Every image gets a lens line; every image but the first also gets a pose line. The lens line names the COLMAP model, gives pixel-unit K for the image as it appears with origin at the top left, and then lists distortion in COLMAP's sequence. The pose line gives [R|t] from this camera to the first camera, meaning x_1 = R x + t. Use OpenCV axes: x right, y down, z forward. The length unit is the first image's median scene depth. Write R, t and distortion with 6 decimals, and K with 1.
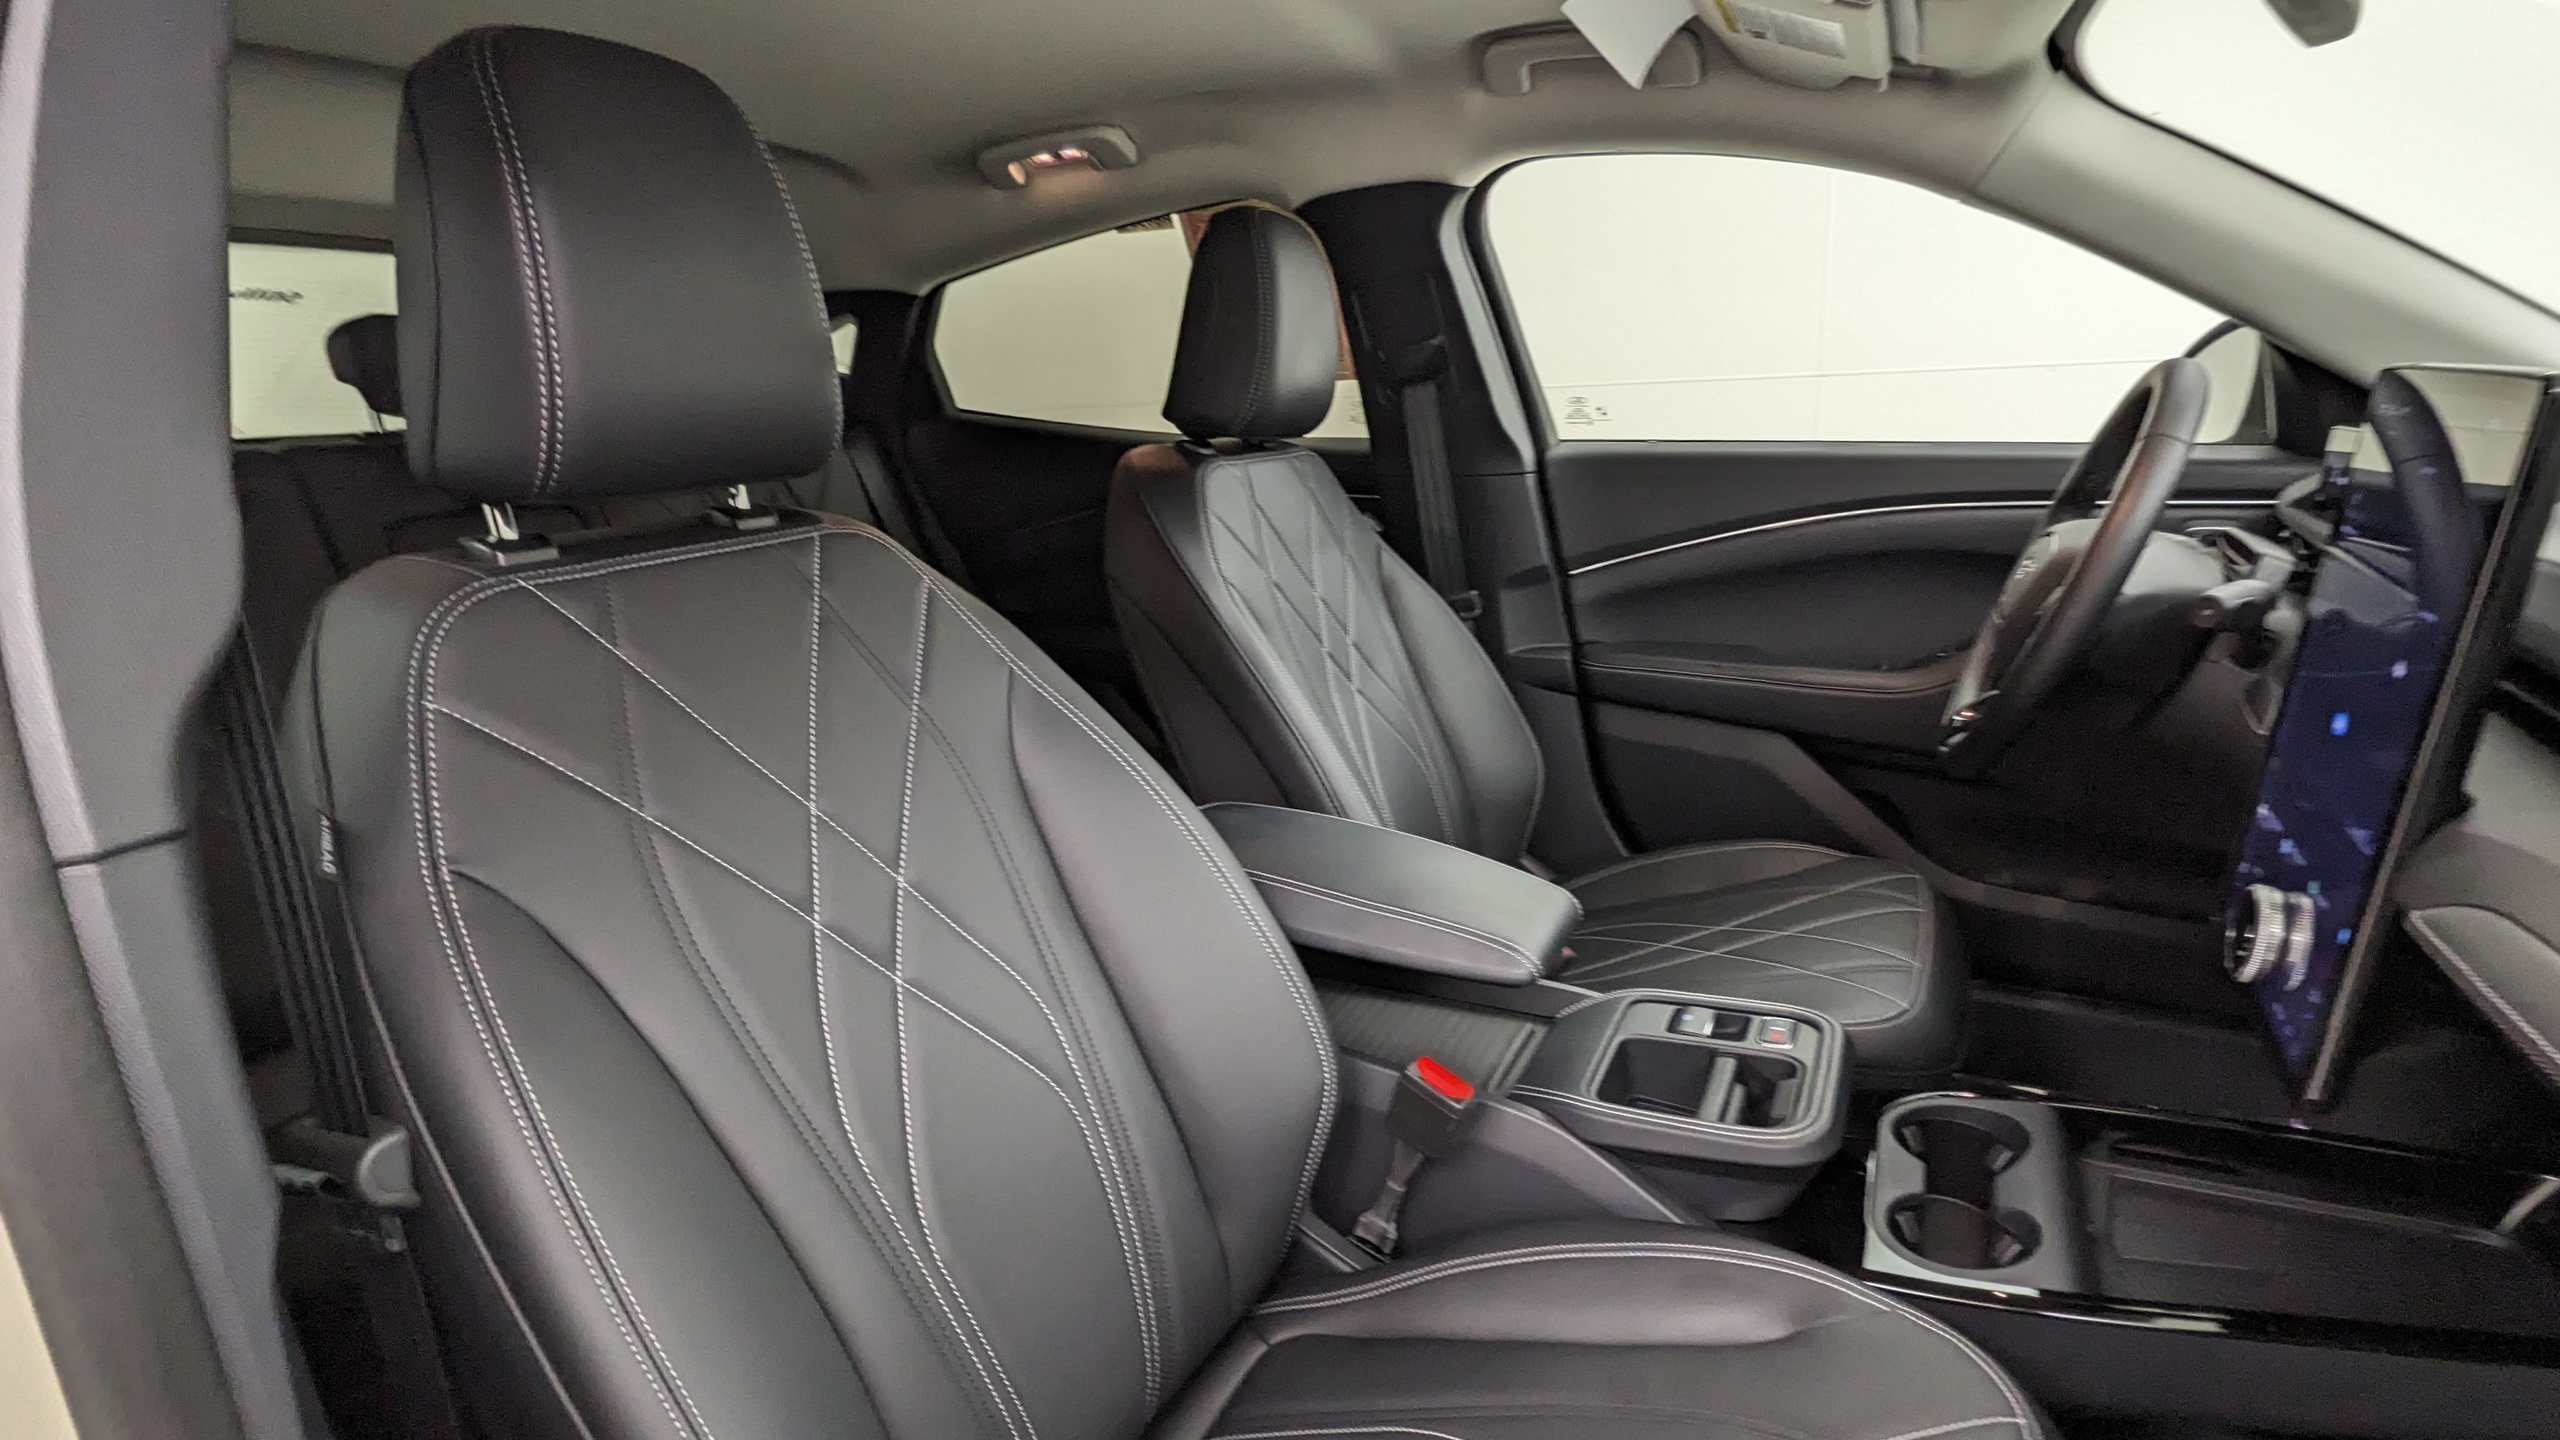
lens RADIAL K [[1232.9, 0, 1280.0], [0, 1232.9, 720.0], [0, 0, 1]] dist [0.000756, 0.001350]
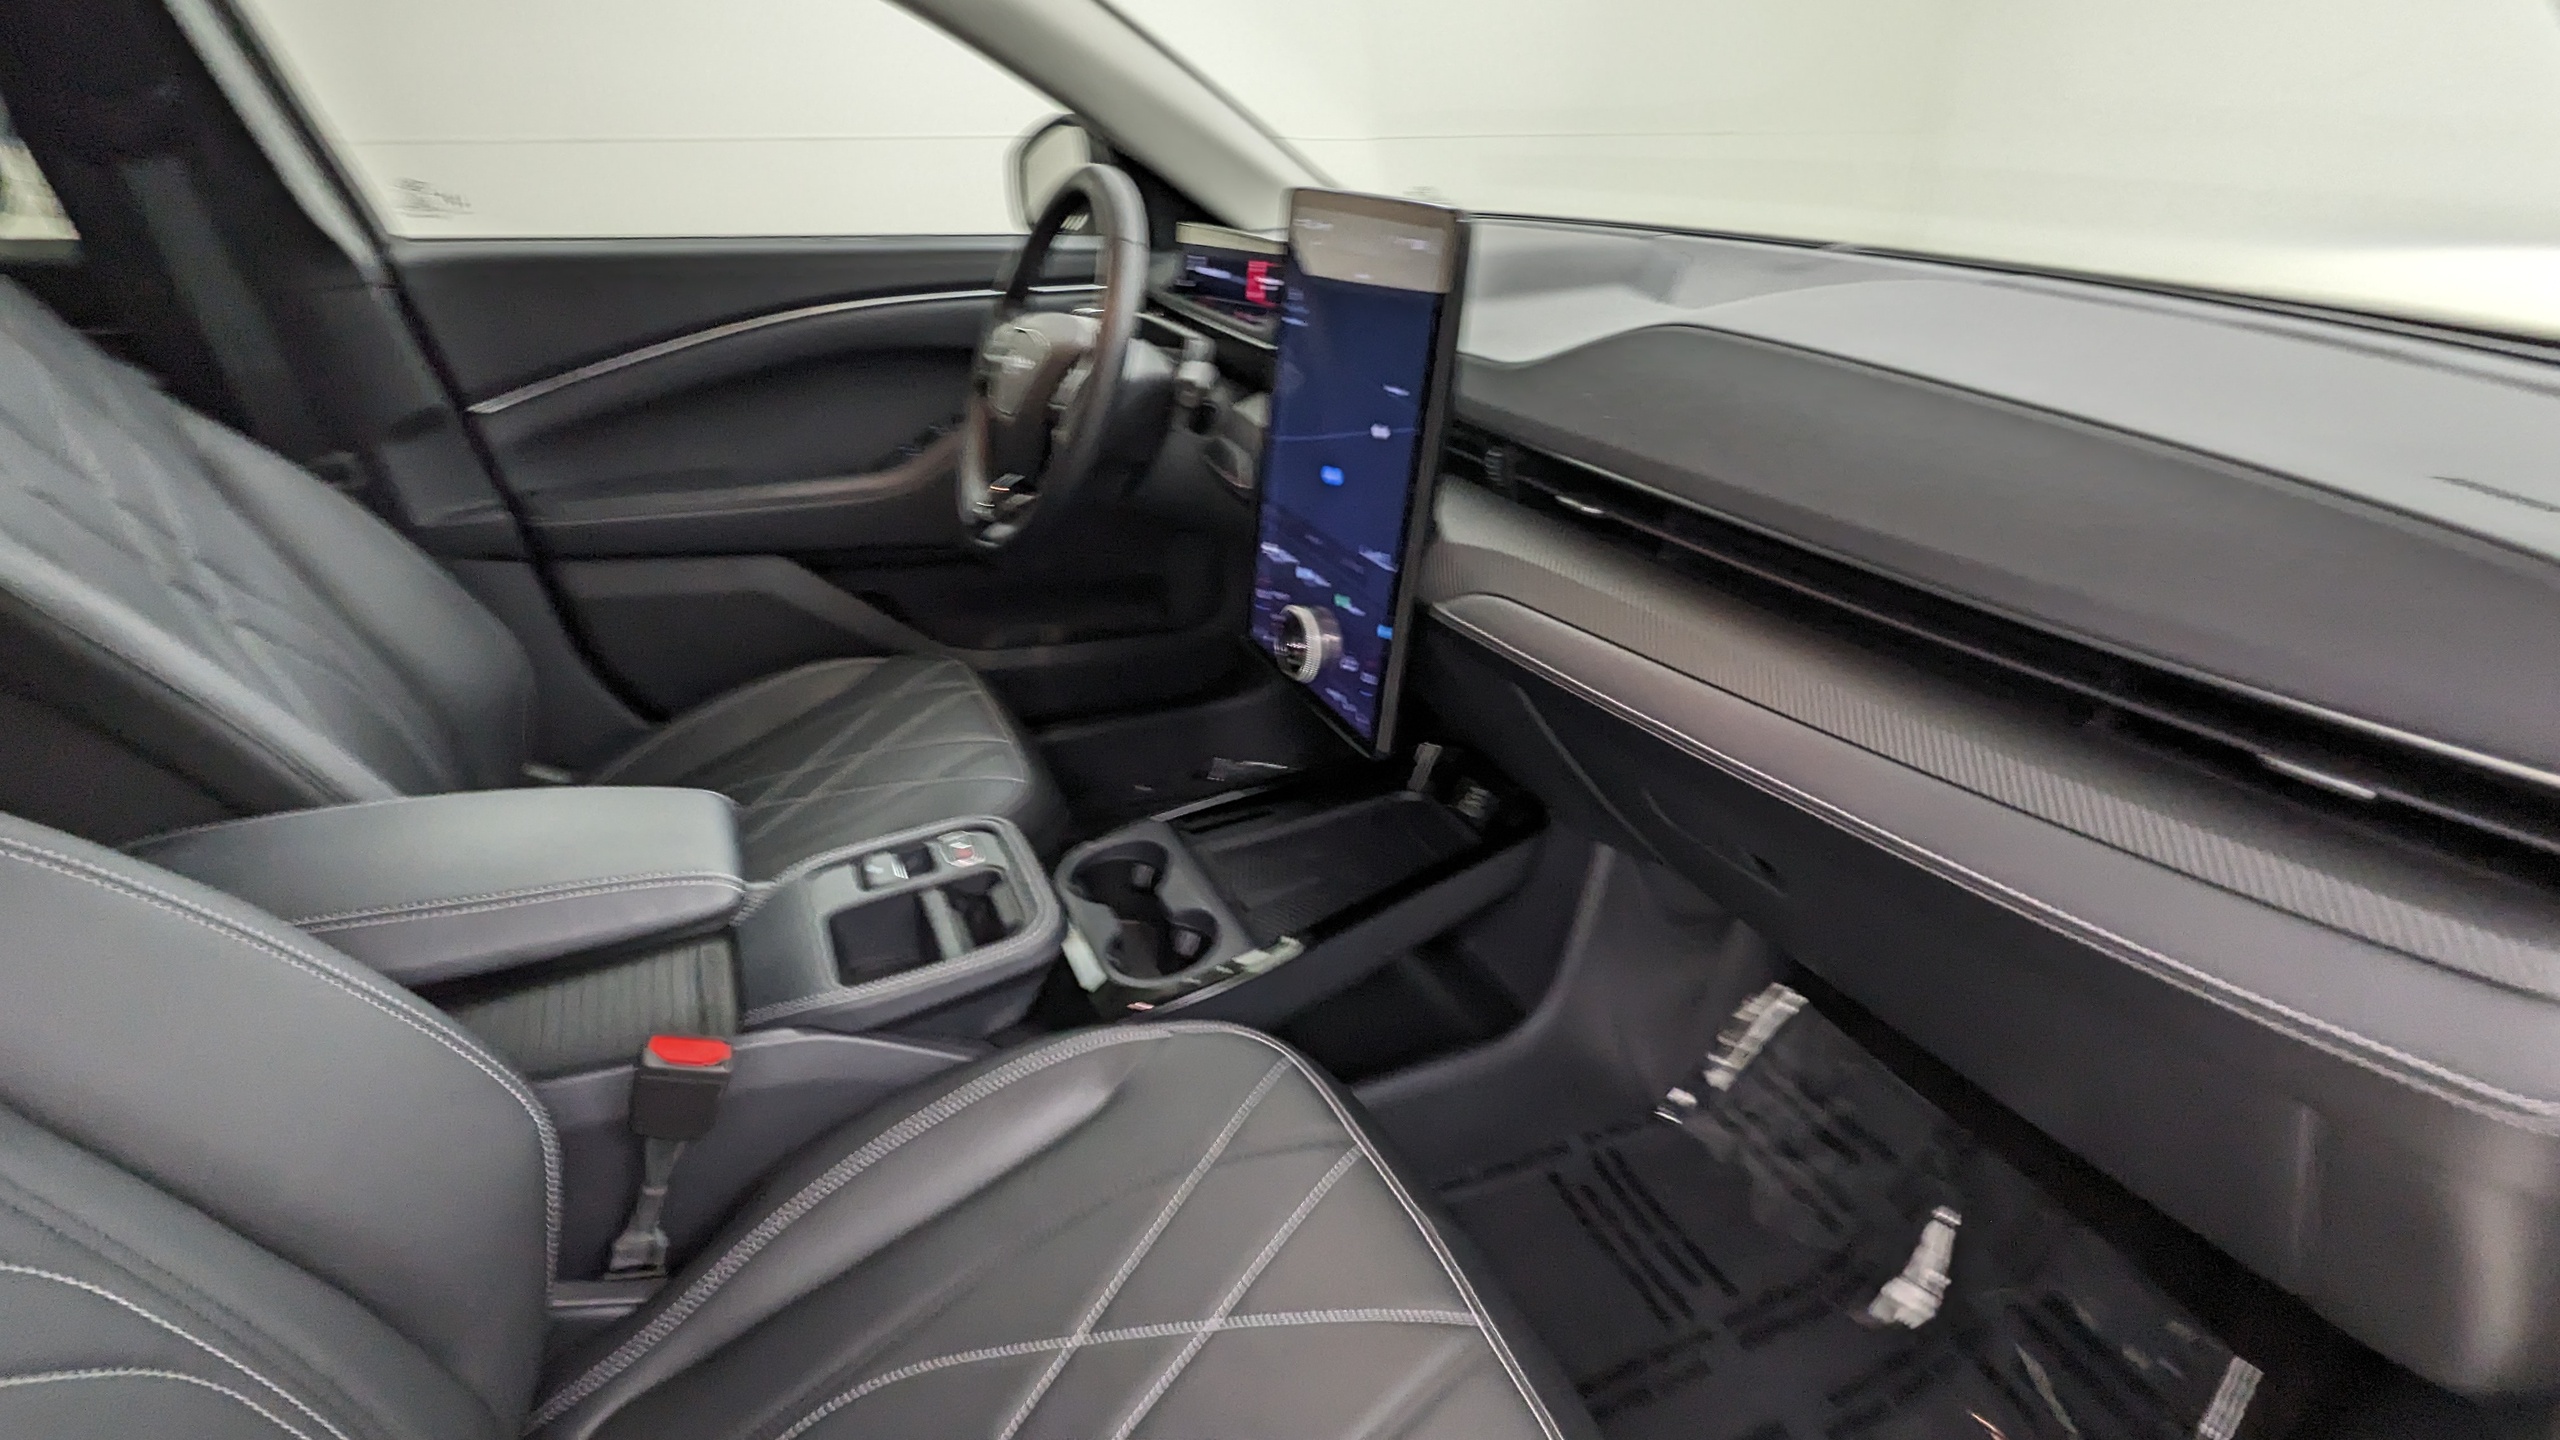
lens RADIAL K [[1232.9, 0, 1280.0], [0, 1232.9, 720.0], [0, 0, 1]] dist [0.000756, 0.001350]
pose [[0.611563, -0.305410, 0.729874, -0.129416], [0.176920, 0.951923, 0.250083, -0.051109], [-0.771162, -0.023812, 0.636194, 0.112299]]
